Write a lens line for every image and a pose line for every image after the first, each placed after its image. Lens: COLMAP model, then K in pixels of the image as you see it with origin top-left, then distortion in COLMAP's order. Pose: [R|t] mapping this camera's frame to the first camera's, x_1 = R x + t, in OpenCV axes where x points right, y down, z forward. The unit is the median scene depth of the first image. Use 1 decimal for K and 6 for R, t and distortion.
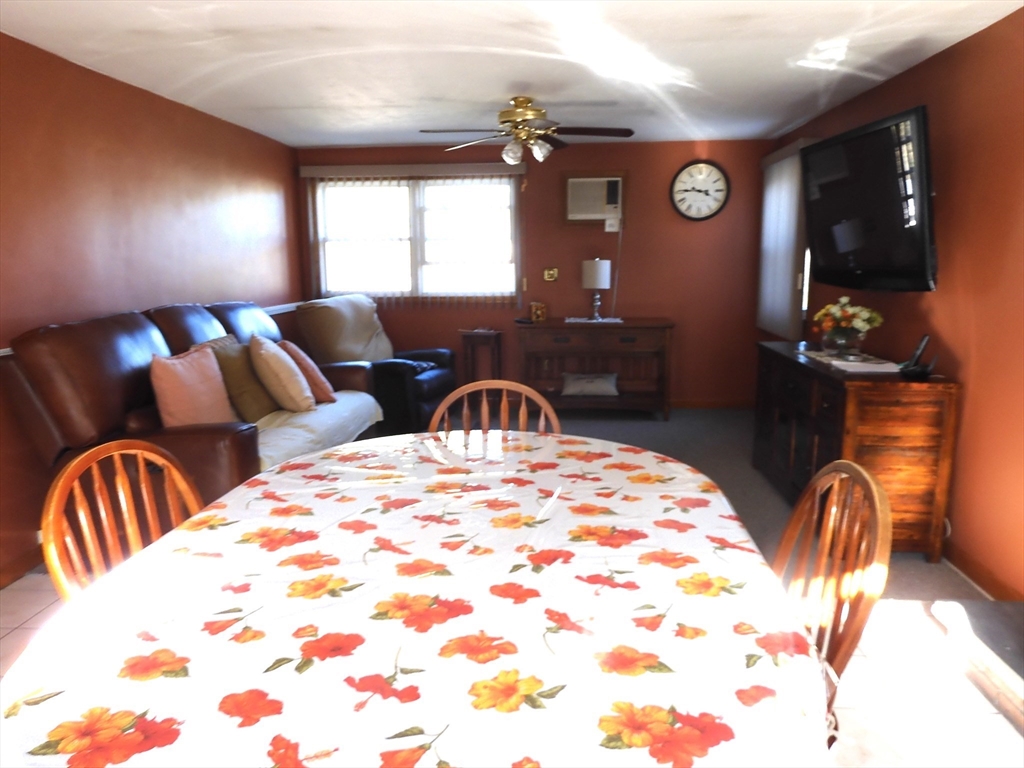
lens RADIAL K [[743.4, 0, 517.0], [0, 743.4, 384.9], [0, 0, 1]] dist [0.006942, -0.004544]
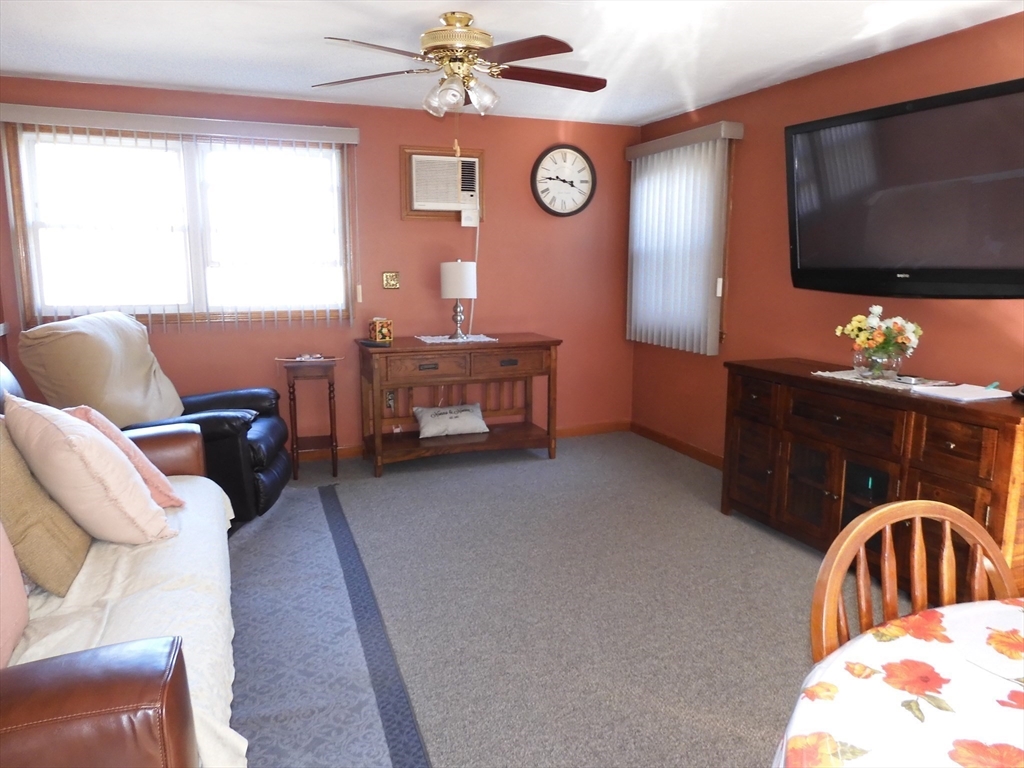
lens RADIAL K [[728.8, 0, 511.9], [0, 728.8, 397.1], [0, 0, 1]] dist [0.000068, -0.000918]
pose [[0.897275, -0.070966, 0.435730, -0.184218], [0.066661, 0.997458, 0.025182, -0.041343], [-0.436409, 0.006452, 0.899725, 0.284283]]
